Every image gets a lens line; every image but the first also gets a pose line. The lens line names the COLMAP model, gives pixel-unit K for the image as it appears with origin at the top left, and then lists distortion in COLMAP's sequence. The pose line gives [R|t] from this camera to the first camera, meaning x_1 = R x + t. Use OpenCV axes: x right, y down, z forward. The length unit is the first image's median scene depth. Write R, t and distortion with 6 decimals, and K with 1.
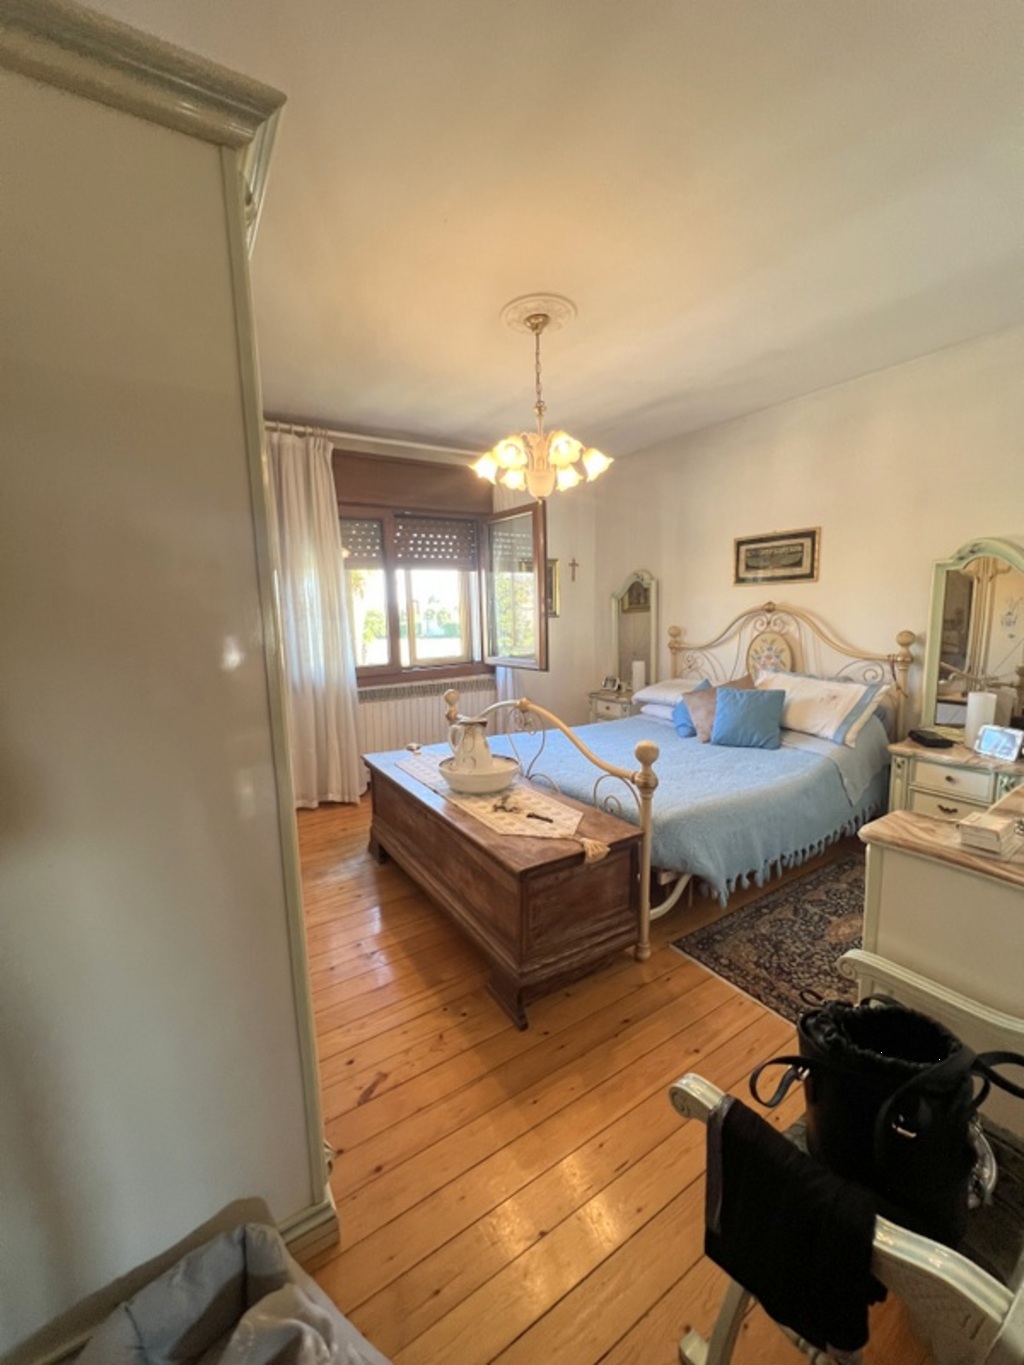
lens RADIAL K [[549.4, 0, 510.3], [0, 549.4, 682.3], [0, 0, 1]] dist [0.002417, 0.003092]
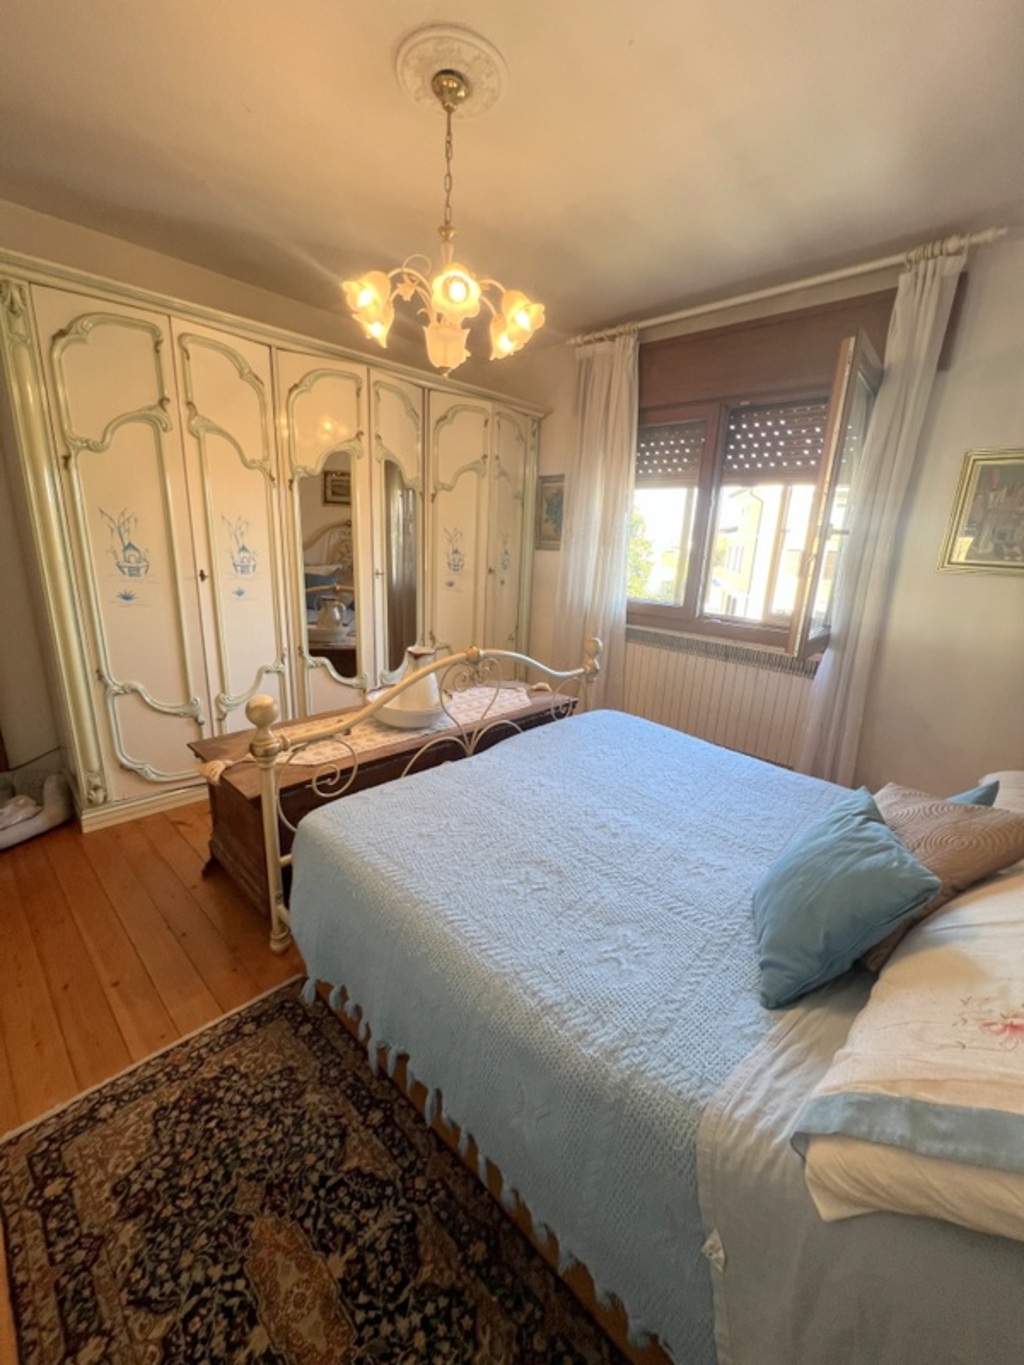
lens RADIAL K [[549.4, 0, 510.3], [0, 549.4, 682.3], [0, 0, 1]] dist [0.002417, 0.003092]
pose [[0.233275, 0.289967, -0.928171, 0.903609], [-0.187616, 0.949992, 0.249631, -0.147806], [0.954140, 0.115907, 0.276012, 0.967914]]
